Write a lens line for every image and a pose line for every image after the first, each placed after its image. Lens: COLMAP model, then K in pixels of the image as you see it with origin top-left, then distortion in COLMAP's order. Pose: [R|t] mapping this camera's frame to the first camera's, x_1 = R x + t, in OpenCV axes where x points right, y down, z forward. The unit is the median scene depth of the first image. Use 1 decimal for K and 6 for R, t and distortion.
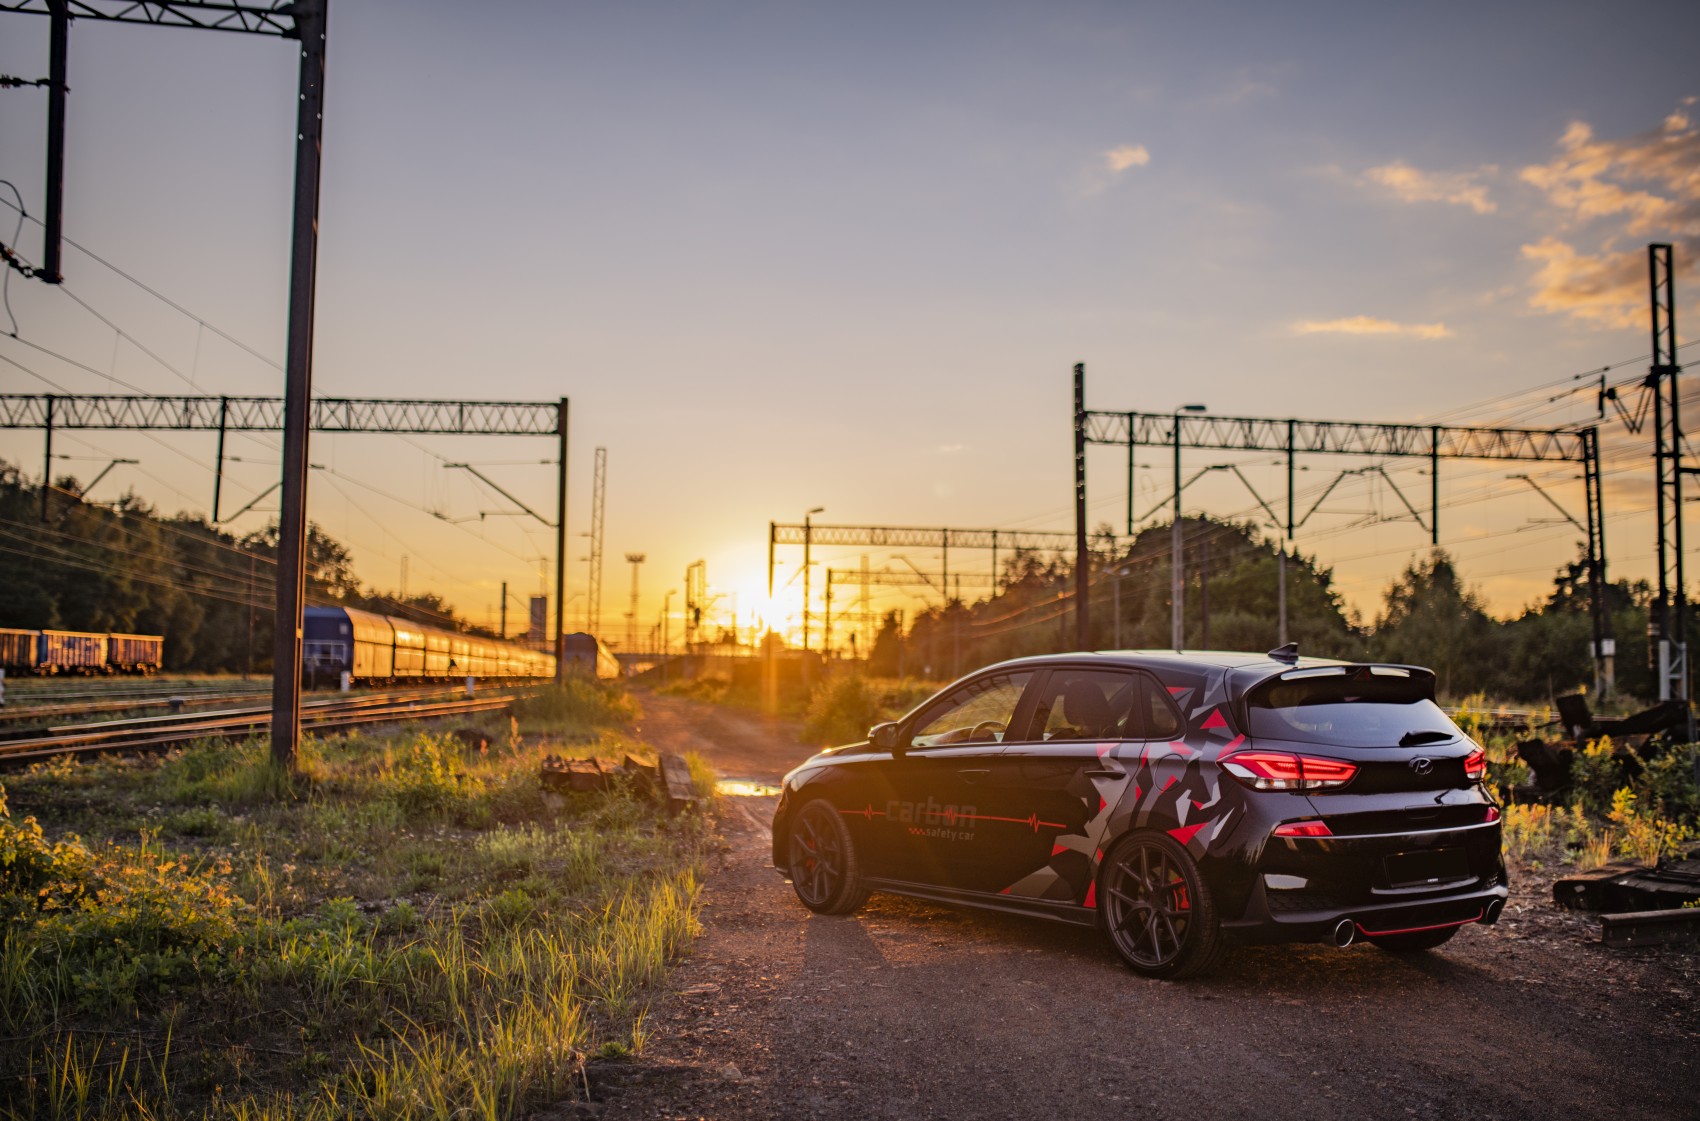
lens RADIAL K [[1669.4, 0, 829.6], [0, 1669.4, 544.0], [0, 0, 1]] dist [-0.067700, 0.147087]
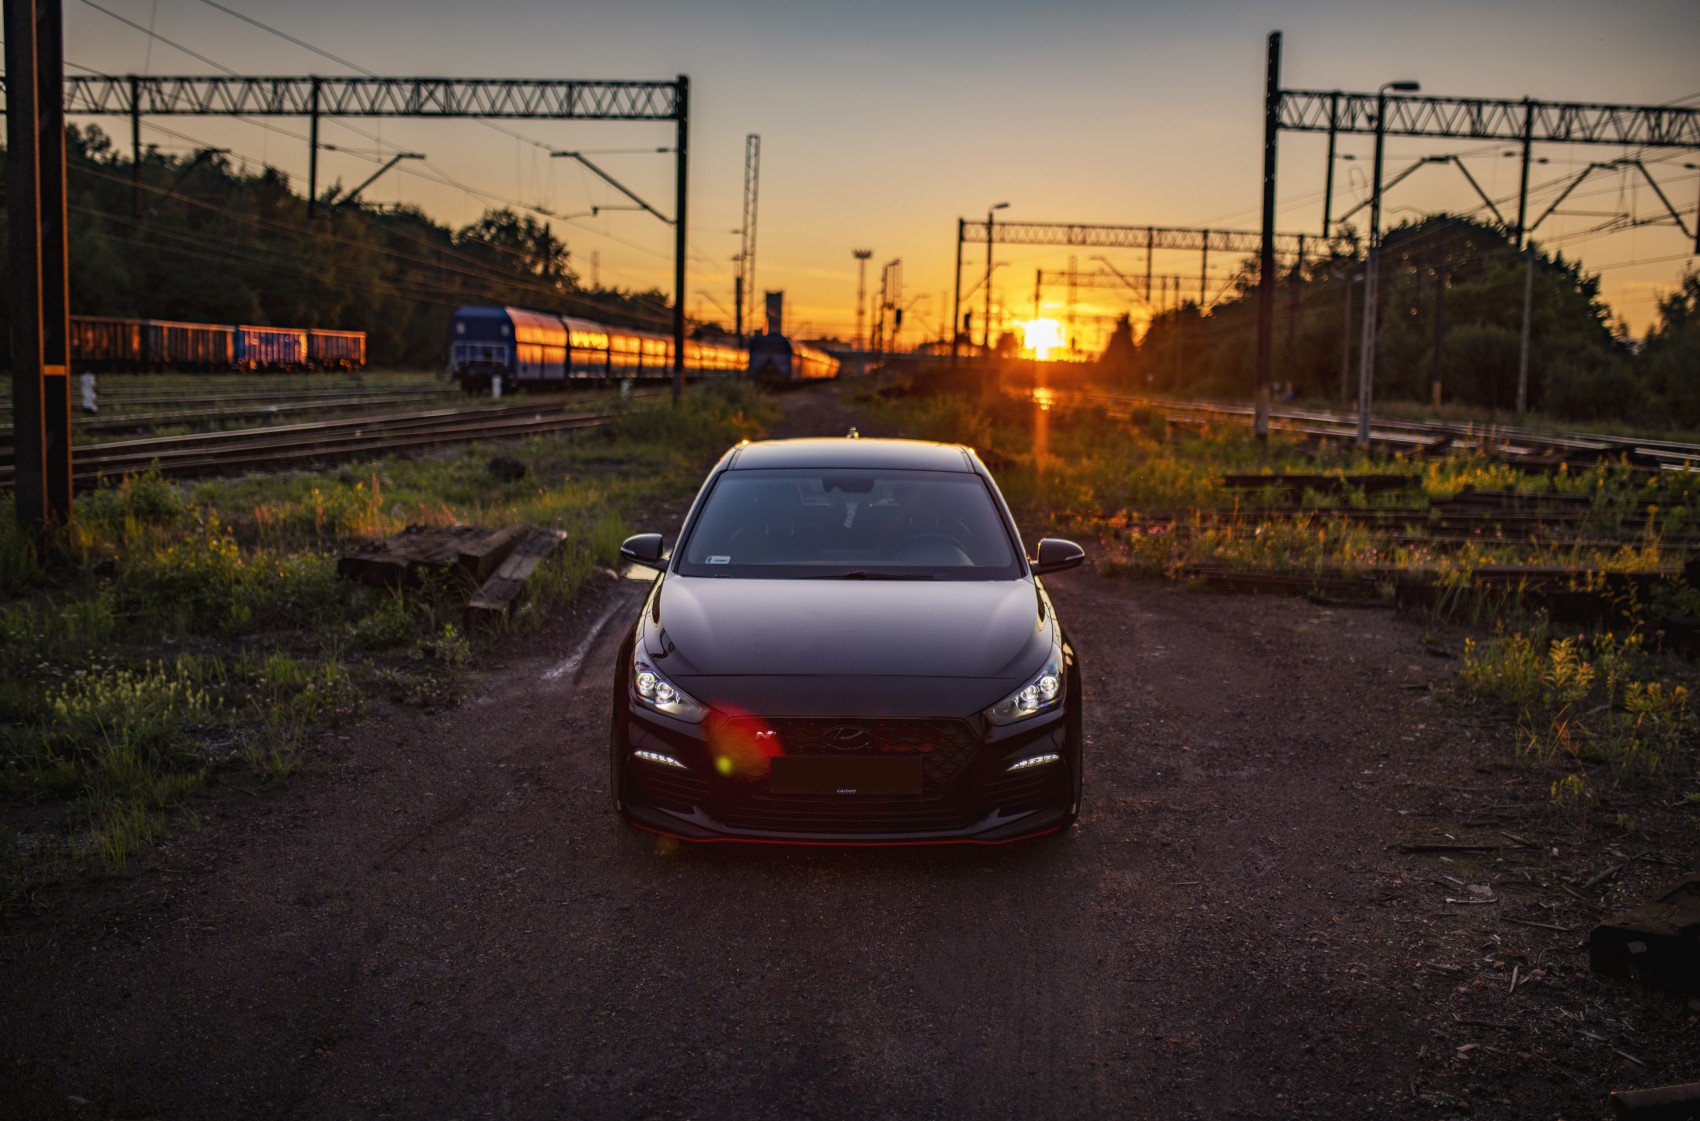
lens RADIAL K [[1677.4, 0, 875.3], [0, 1677.4, 553.1], [0, 0, 1]] dist [-0.071456, 0.136697]
pose [[0.992325, 0.030321, -0.119886, 0.055740], [-0.007690, 0.982728, 0.184894, -0.003143], [0.123421, -0.182553, 0.975419, 0.096348]]
